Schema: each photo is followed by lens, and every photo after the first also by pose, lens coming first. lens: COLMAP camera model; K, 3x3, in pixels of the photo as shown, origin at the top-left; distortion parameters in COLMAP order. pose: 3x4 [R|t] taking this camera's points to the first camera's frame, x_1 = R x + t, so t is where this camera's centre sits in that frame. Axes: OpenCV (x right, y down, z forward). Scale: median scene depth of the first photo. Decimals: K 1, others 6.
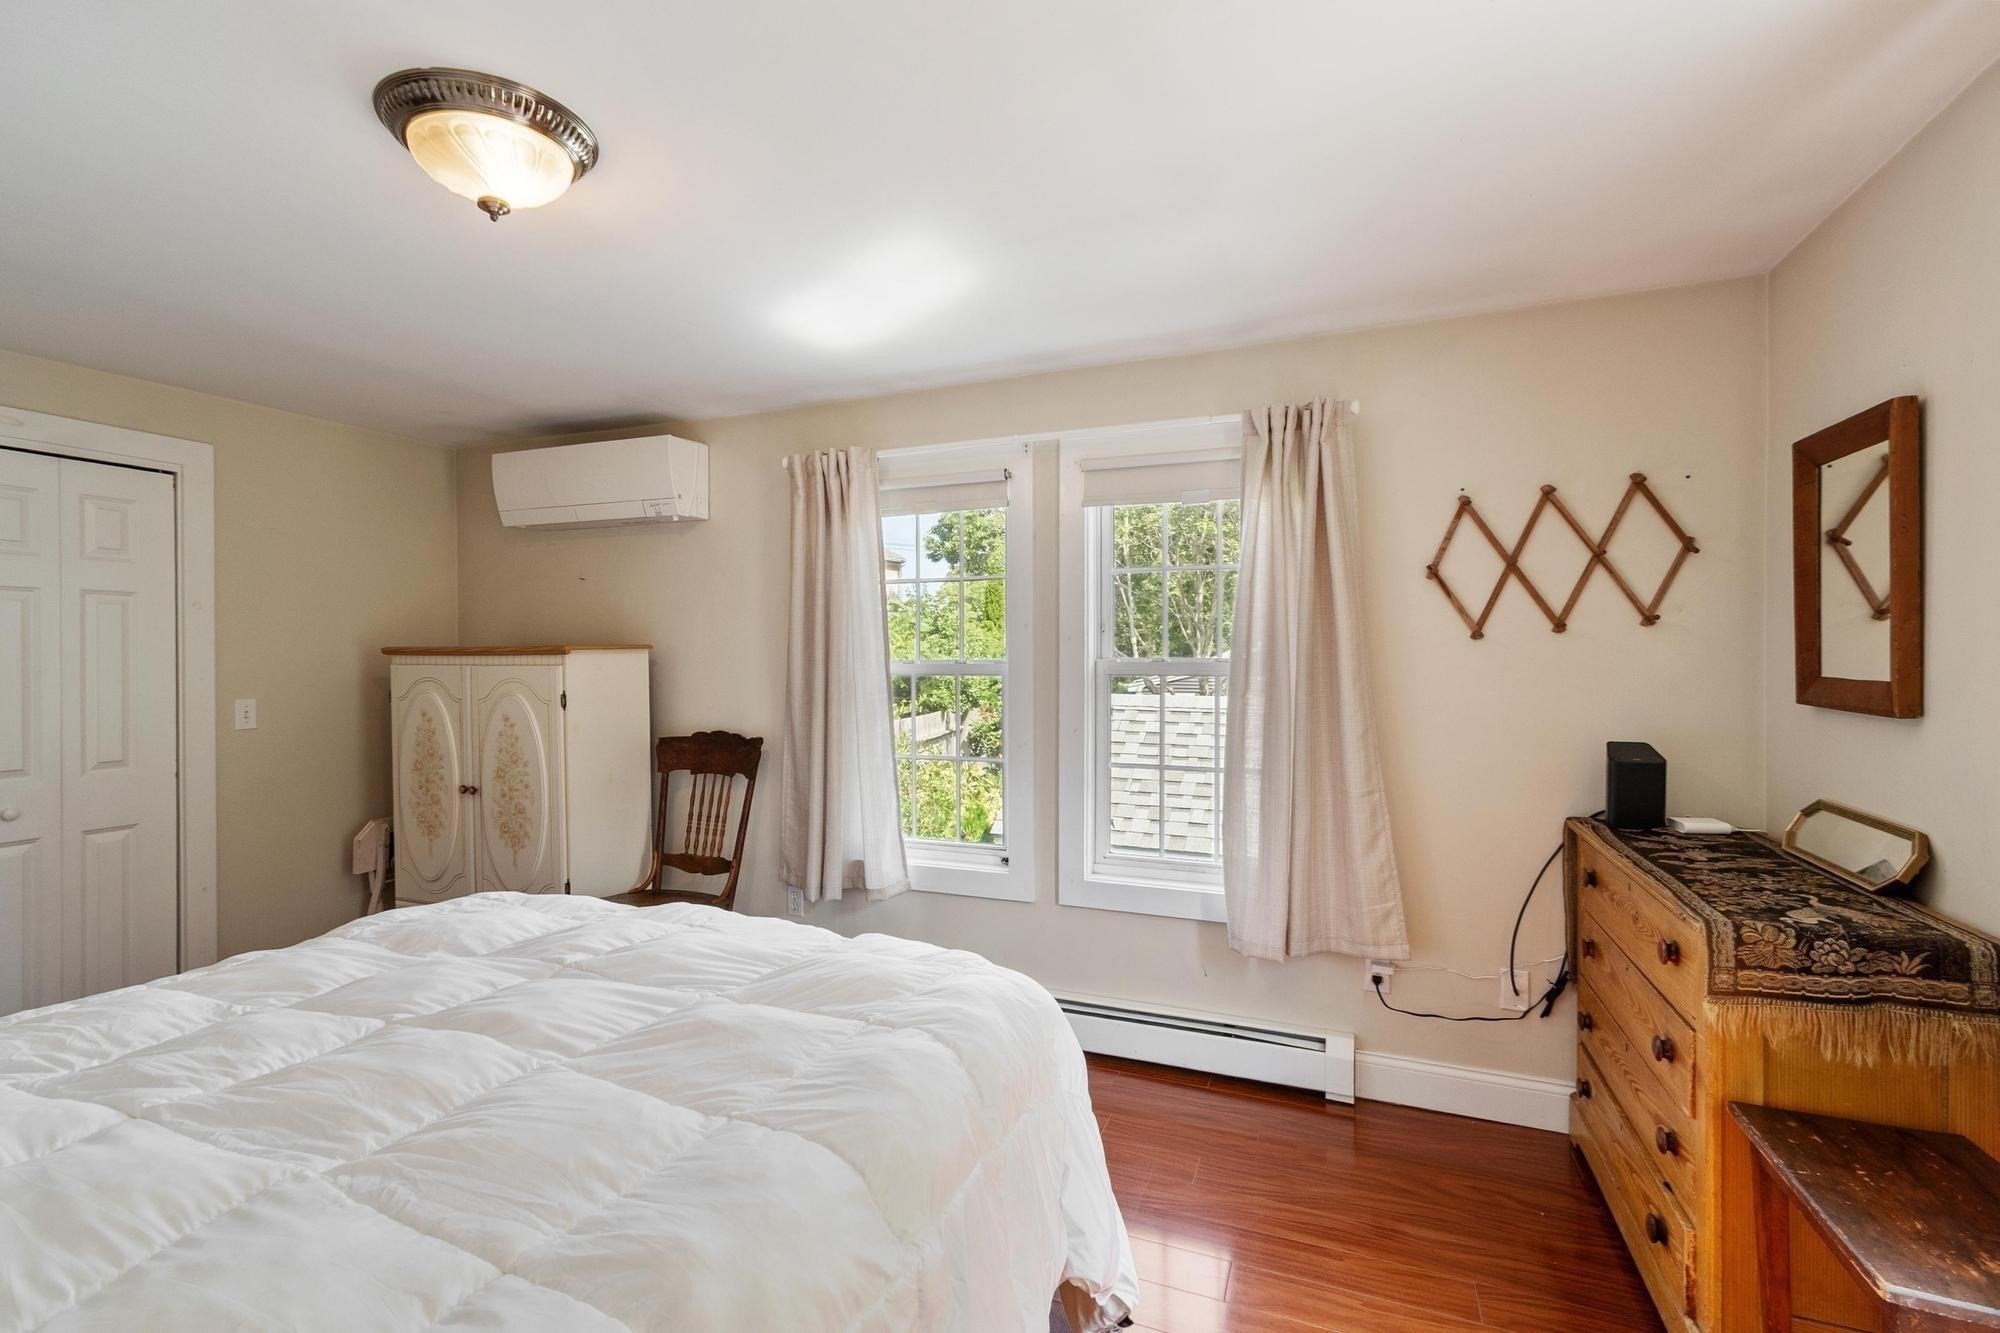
lens RADIAL K [[887.1, 0, 994.3], [0, 887.1, 660.8], [0, 0, 1]] dist [0.001639, 0.000068]
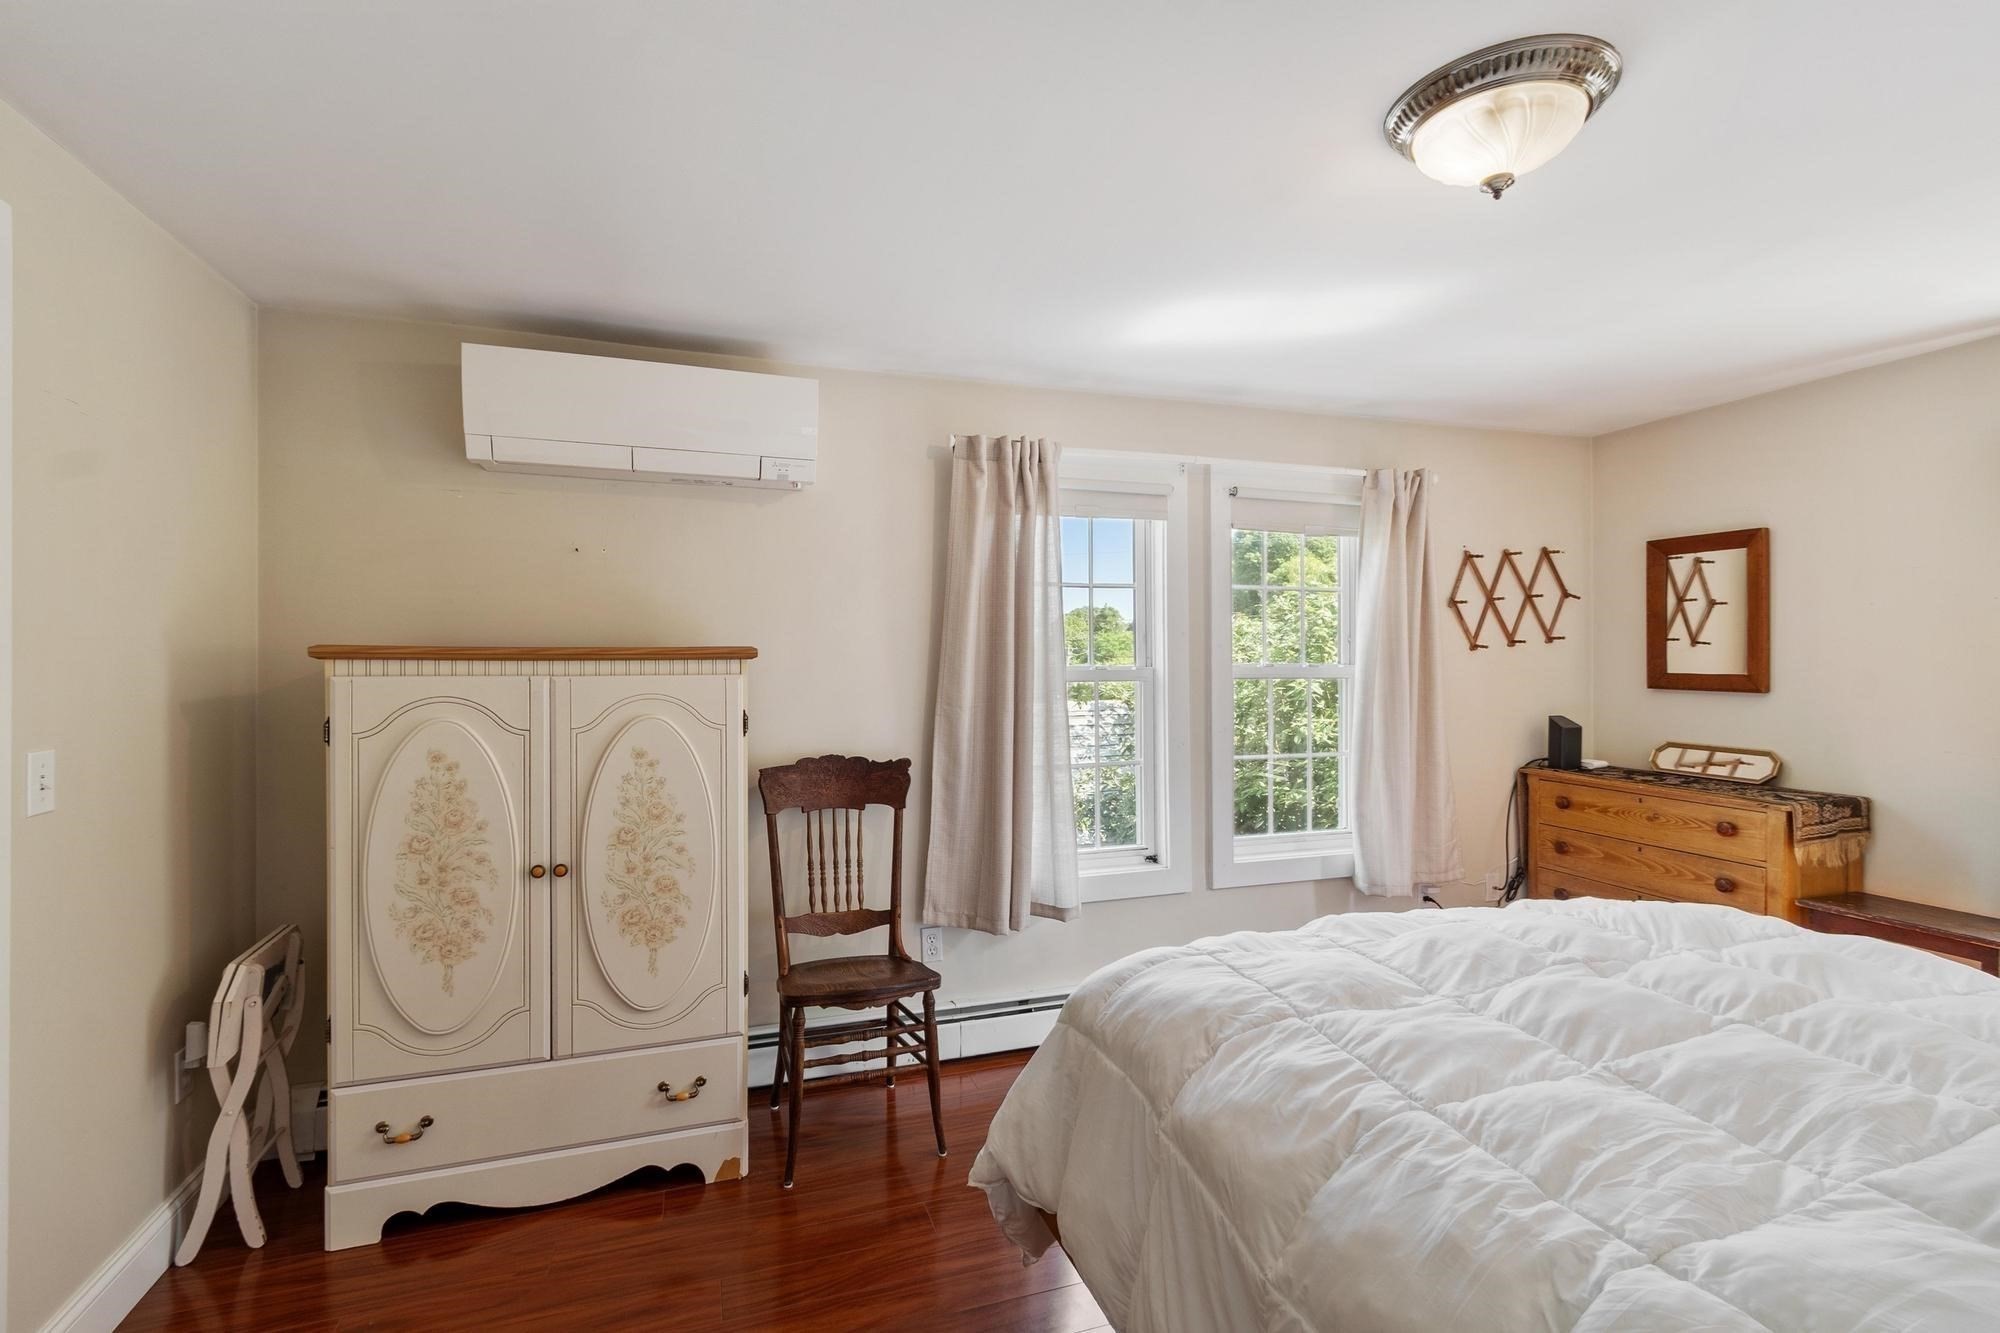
lens RADIAL K [[887.1, 0, 1001.4], [0, 887.1, 666.5], [0, 0, 1]] dist [0.001639, 0.000068]
pose [[0.762311, -0.001691, 0.647208, -0.780897], [0.005395, 0.999978, -0.003741, 0.002718], [-0.647188, 0.006343, 0.762304, 0.312113]]
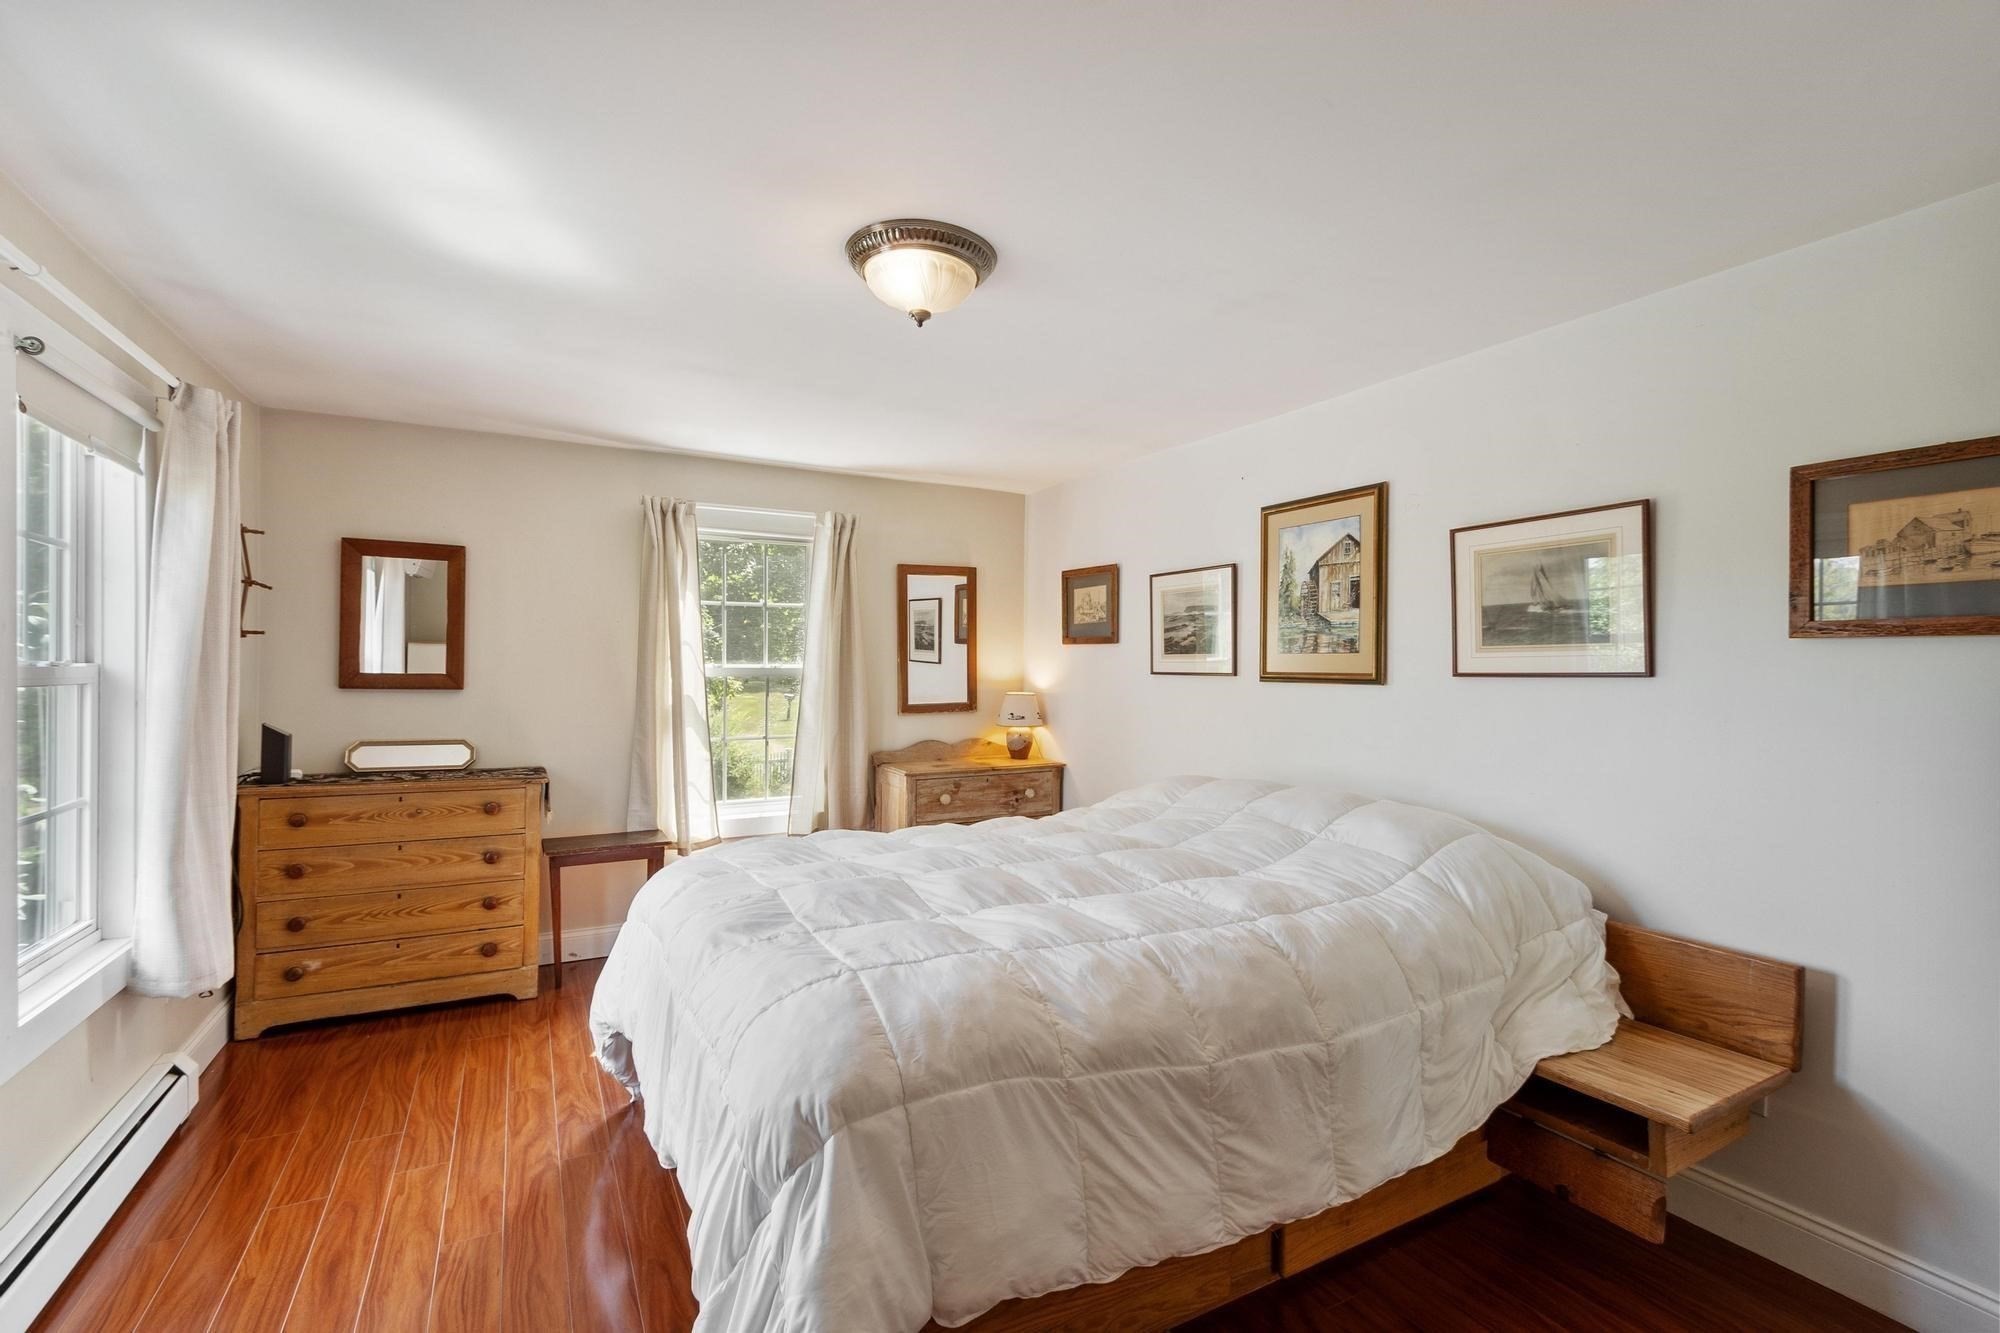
lens RADIAL K [[887.1, 0, 961.9], [0, 887.1, 664.2], [0, 0, 1]] dist [0.001639, 0.000068]
pose [[-0.754449, -0.004191, 0.656345, -0.724225], [-0.003285, 0.999991, 0.002609, -0.004322], [-0.656350, -0.000188, -0.754457, 0.966589]]
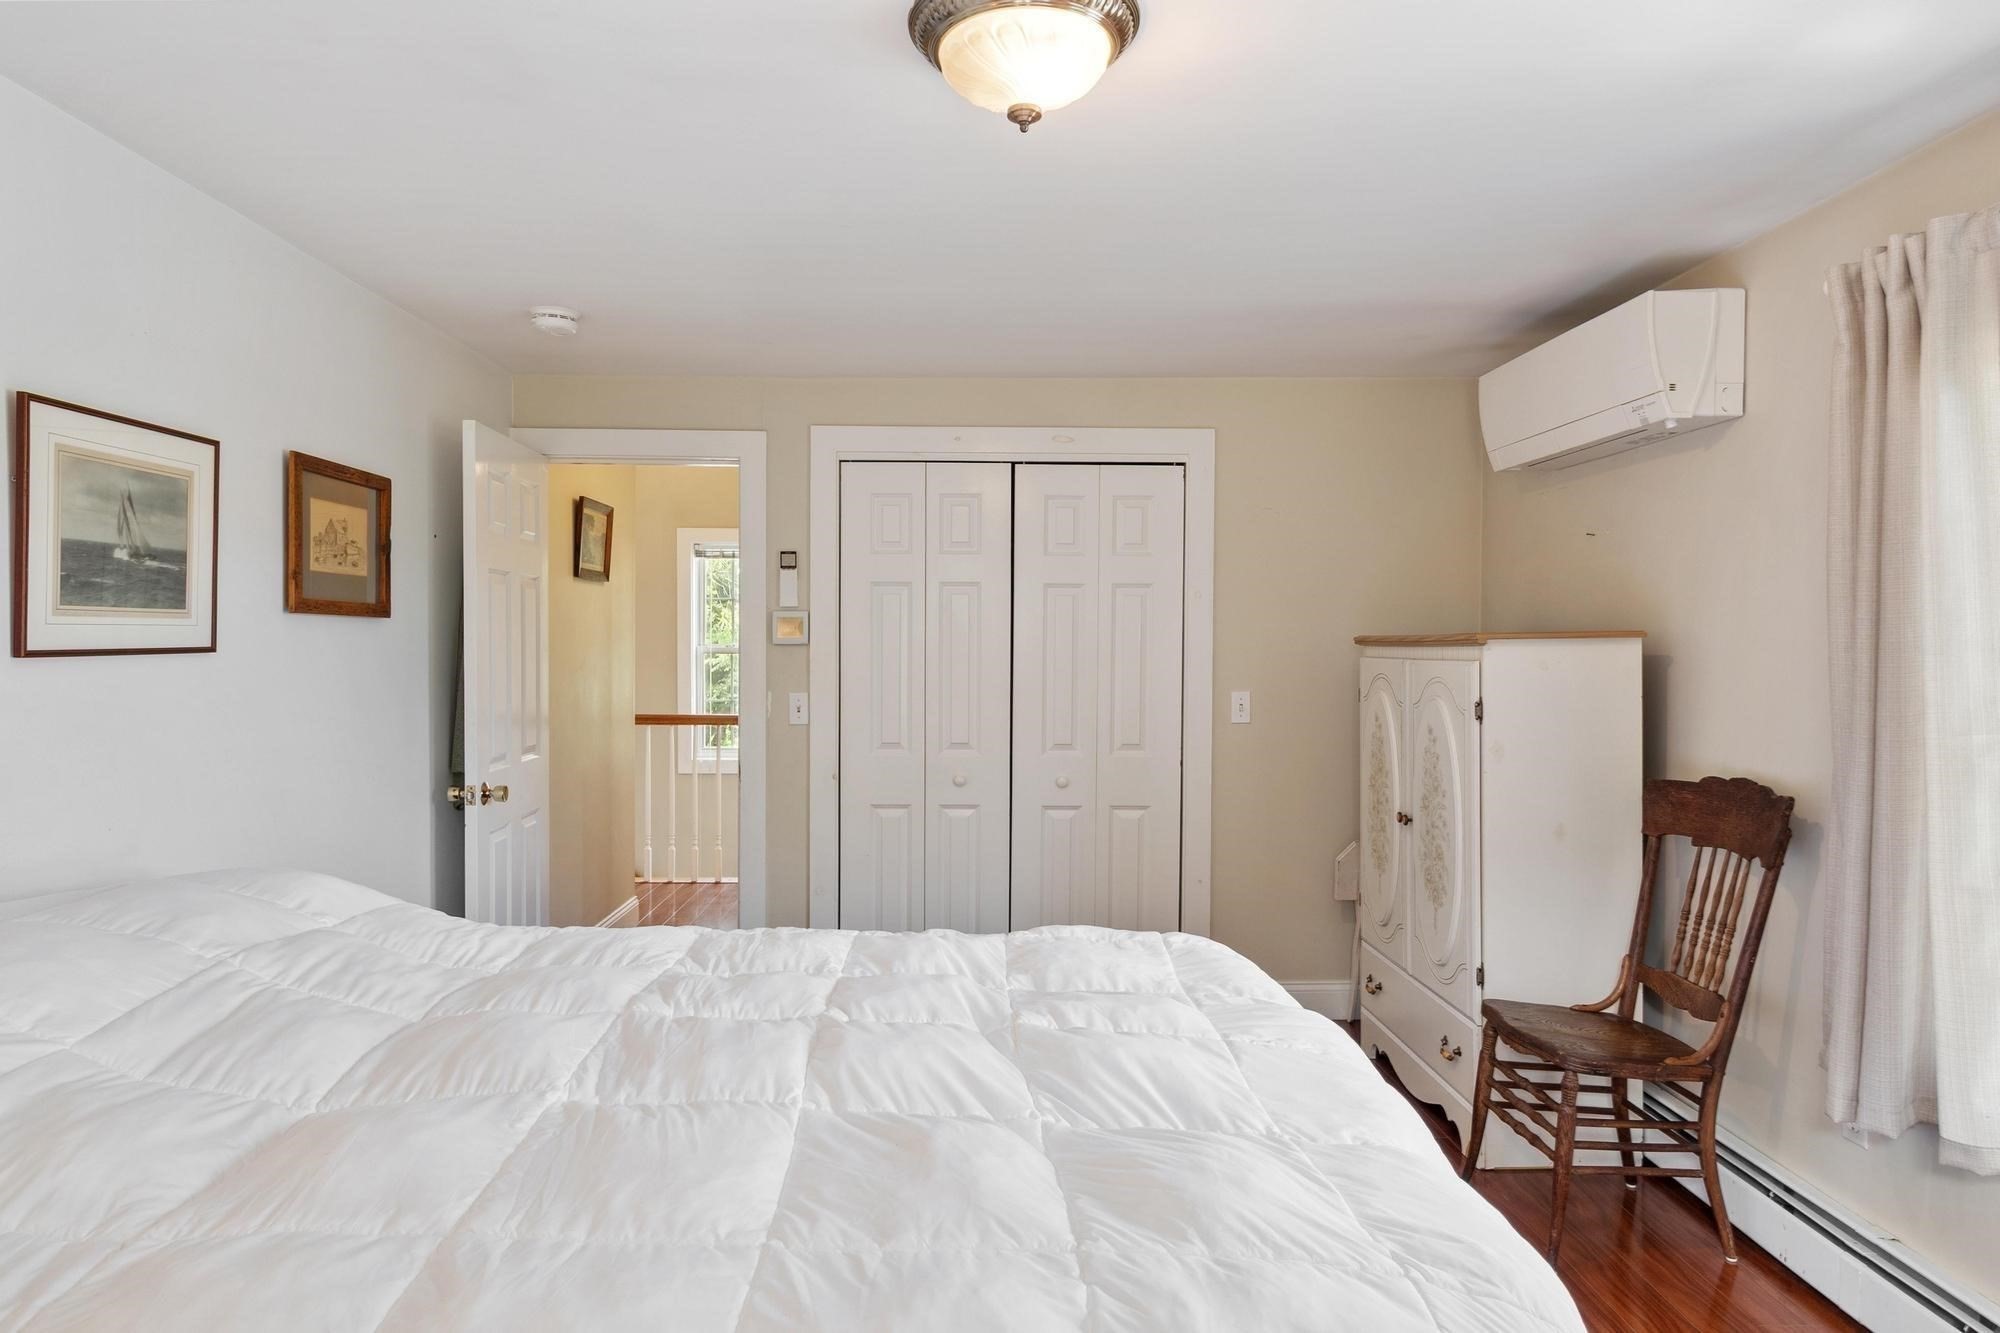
lens RADIAL K [[1202.5, 0, 982.1], [0, 1202.5, 671.6], [0, 0, 1]] dist [0.006104, -0.001512]
pose [[0.380750, 0.024726, -0.924347, 0.250216], [-0.010184, 0.999694, 0.022546, -0.003965], [0.924622, 0.000829, 0.380885, 0.261355]]
